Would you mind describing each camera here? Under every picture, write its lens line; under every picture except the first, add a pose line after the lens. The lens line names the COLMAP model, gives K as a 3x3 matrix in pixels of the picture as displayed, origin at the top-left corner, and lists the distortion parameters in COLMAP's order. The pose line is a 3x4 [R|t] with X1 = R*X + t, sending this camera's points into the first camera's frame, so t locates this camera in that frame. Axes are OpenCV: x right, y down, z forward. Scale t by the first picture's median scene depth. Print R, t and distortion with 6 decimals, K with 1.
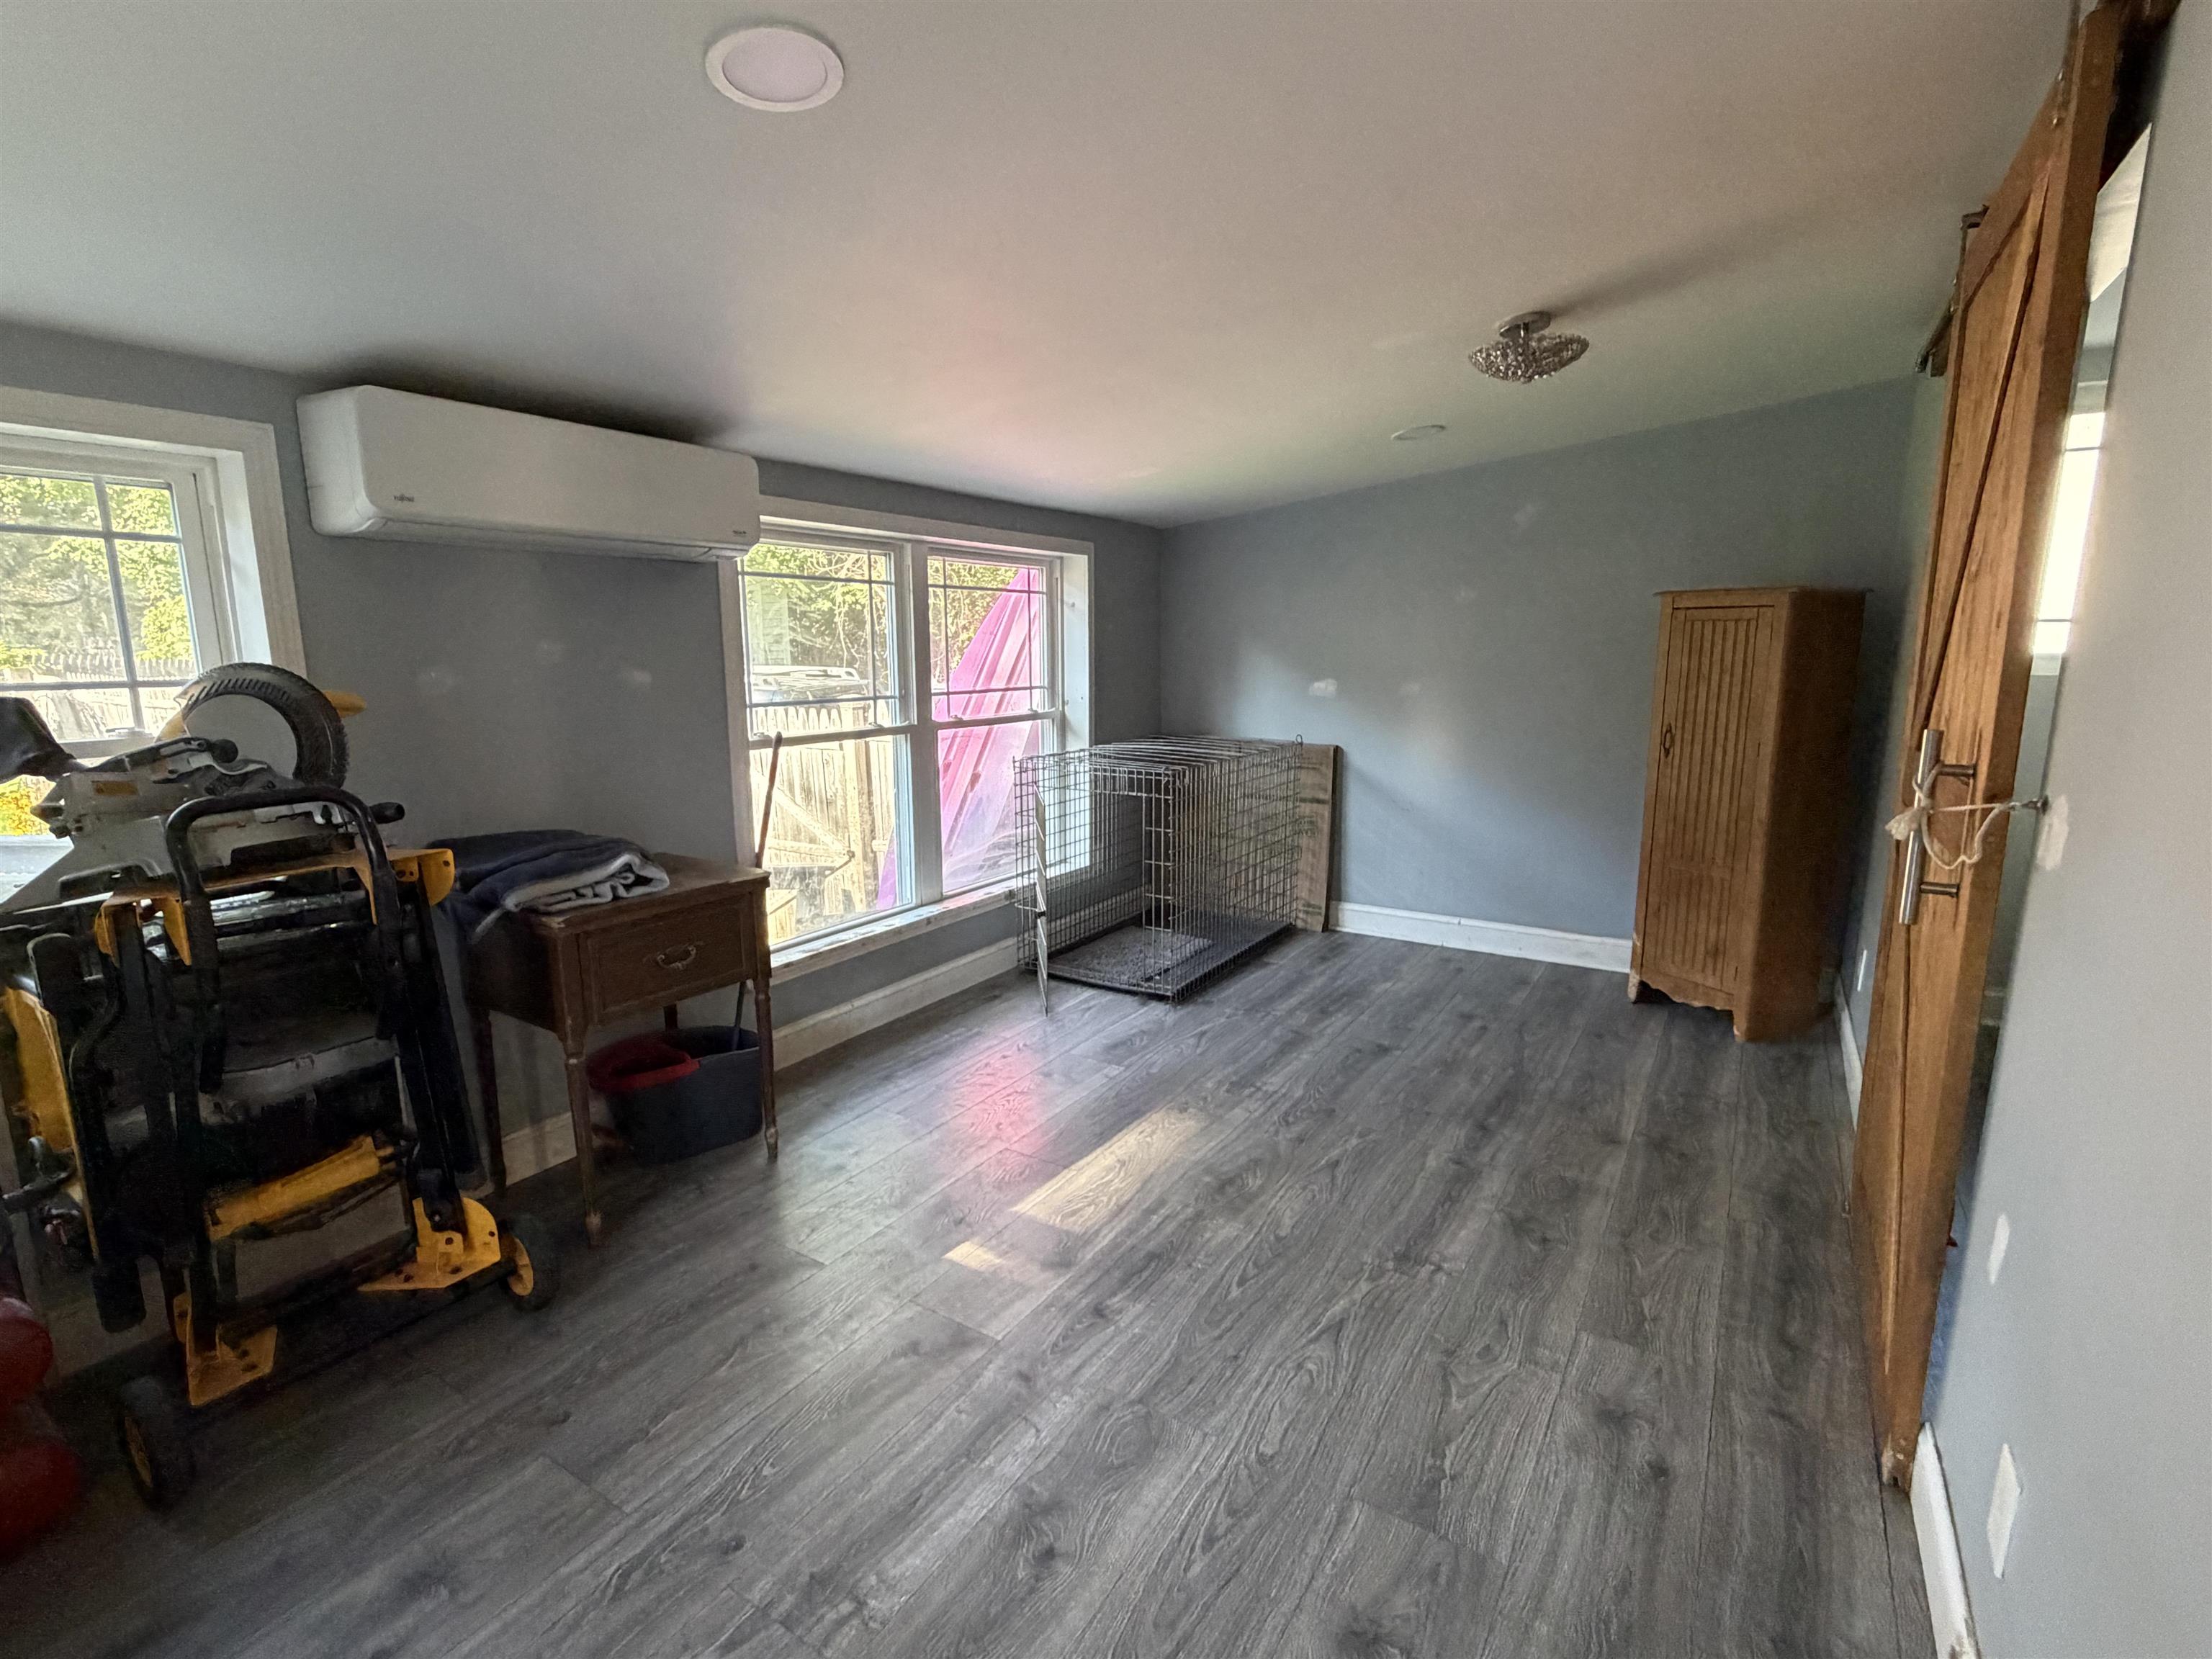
lens RADIAL K [[1041.8, 0, 1119.9], [0, 1041.8, 832.0], [0, 0, 1]] dist [-0.001974, -0.000967]
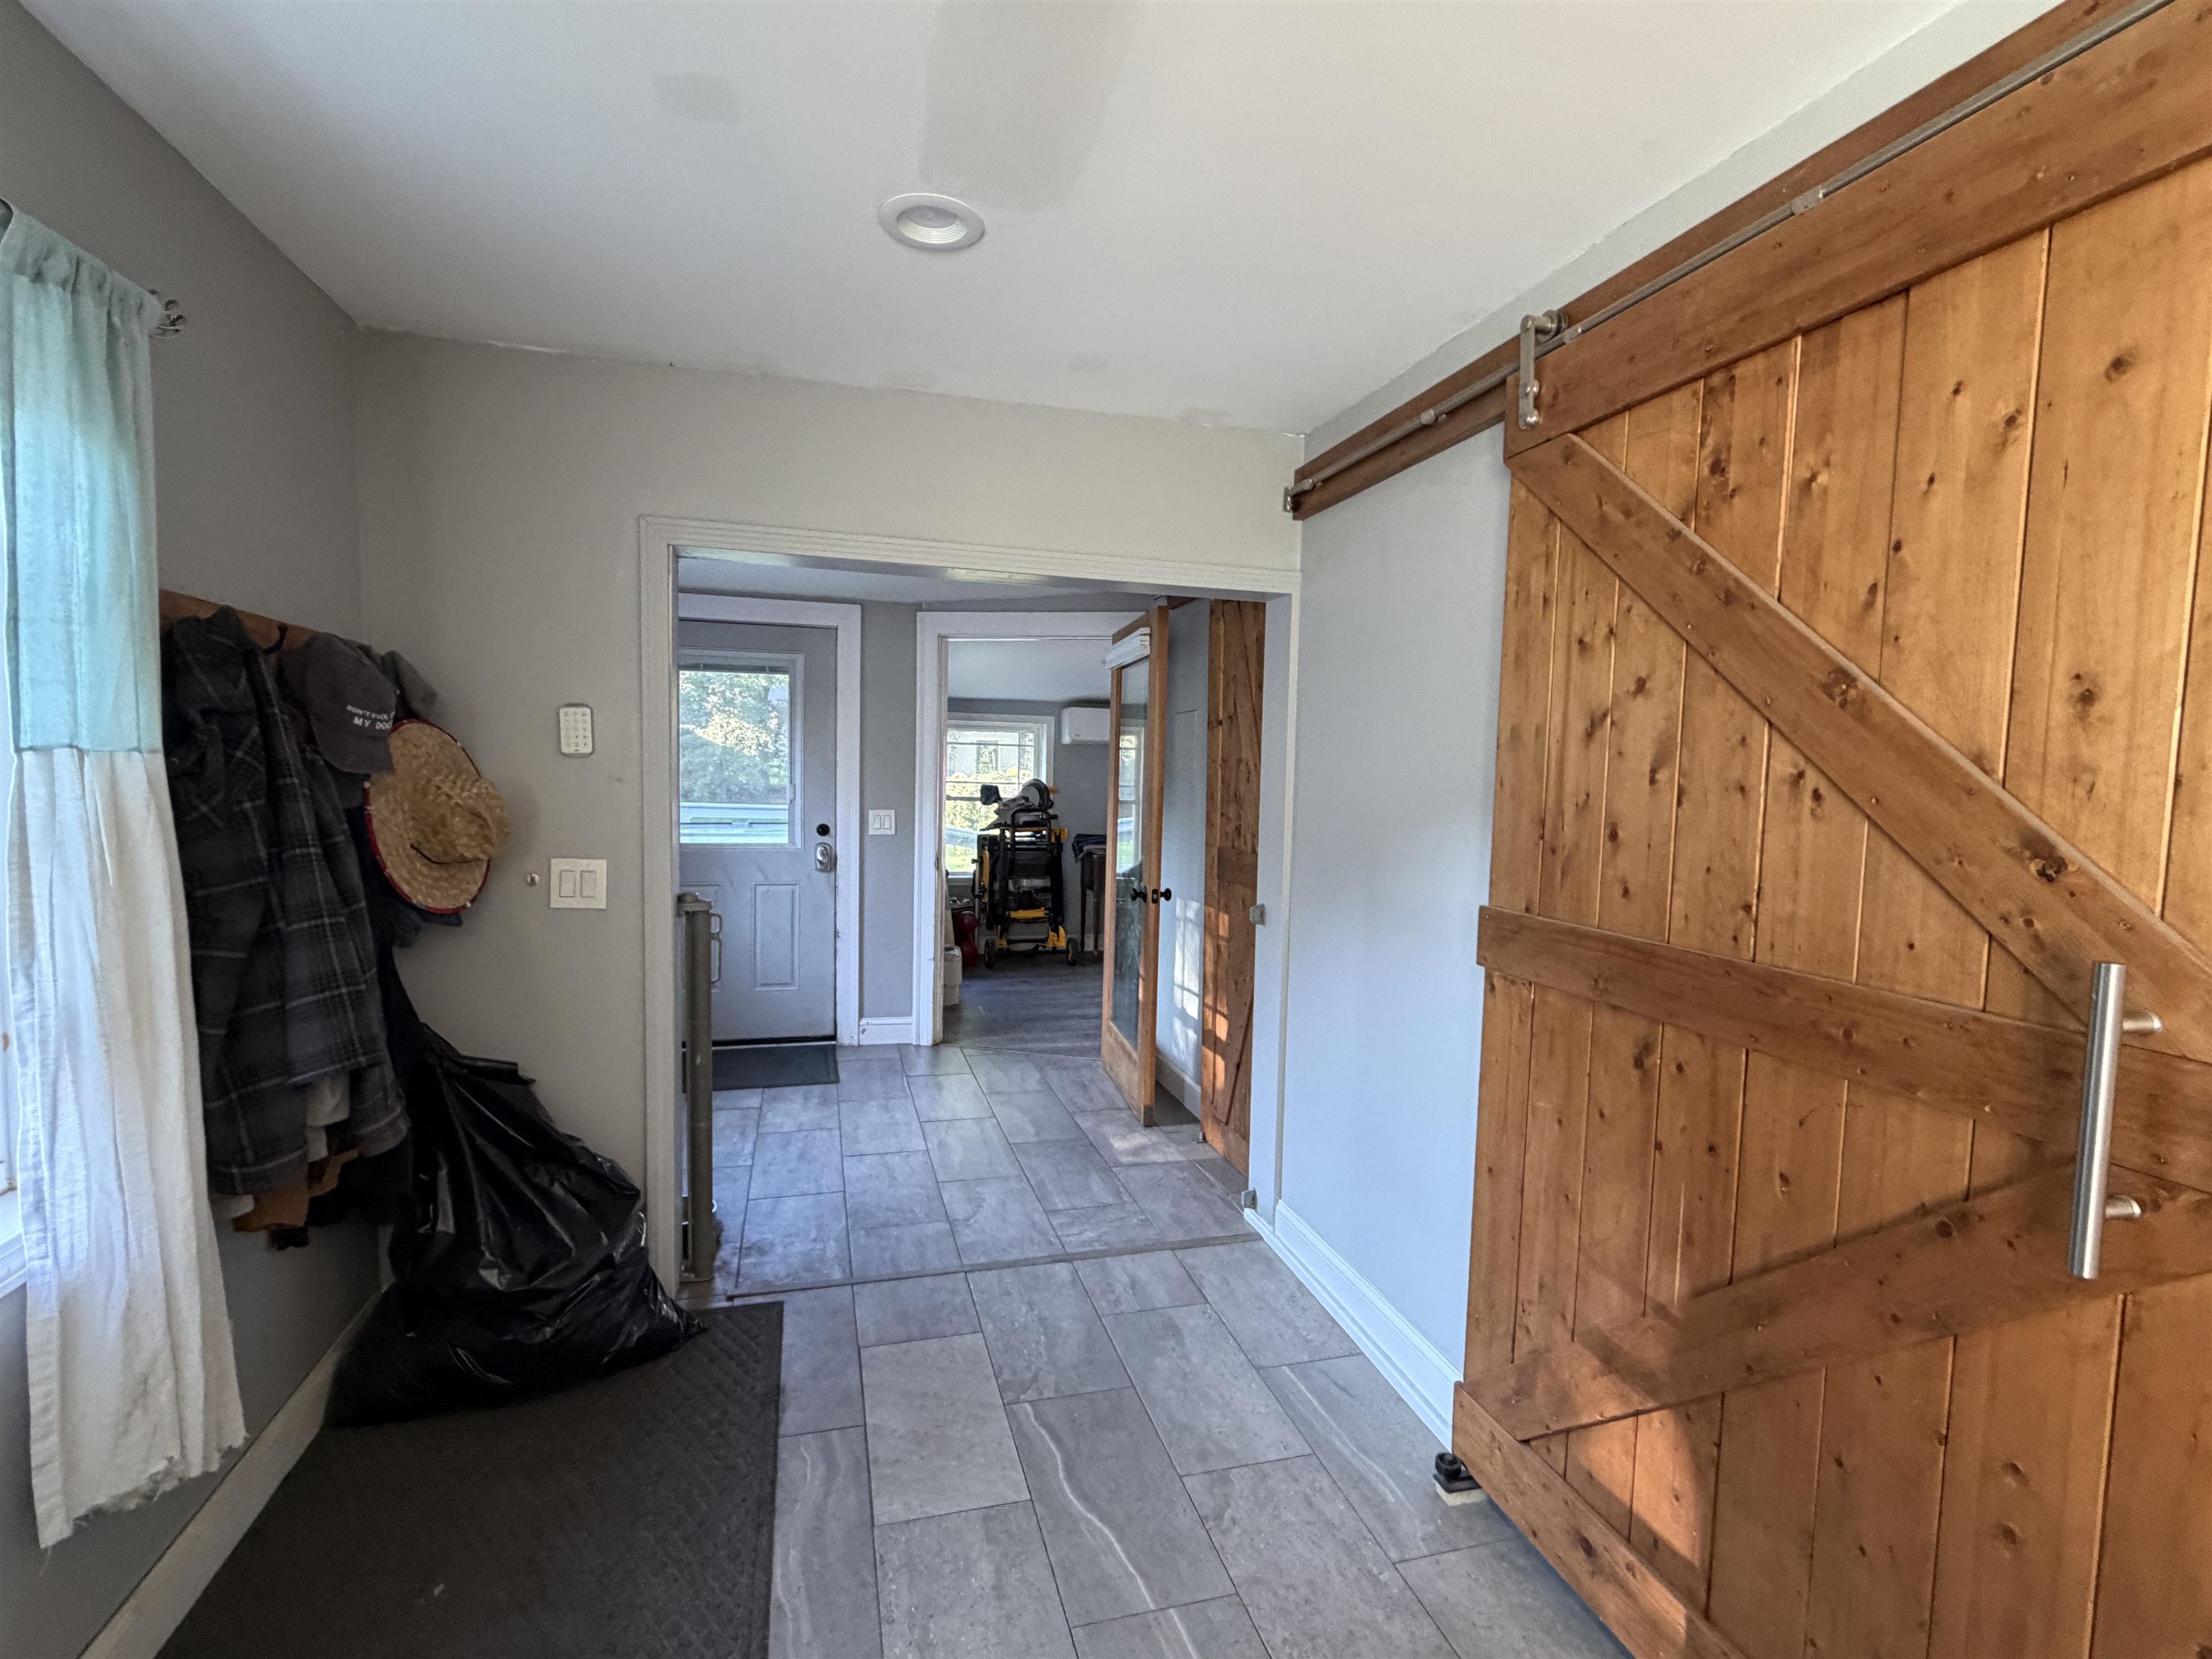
lens RADIAL K [[1041.8, 0, 1104.9], [0, 1041.8, 842.5], [0, 0, 1]] dist [-0.001974, -0.000967]
pose [[0.728863, 0.058880, -0.682123, 1.967109], [-0.143727, 0.987254, -0.068356, 0.294272], [0.669404, 0.147861, 0.728035, -1.597010]]
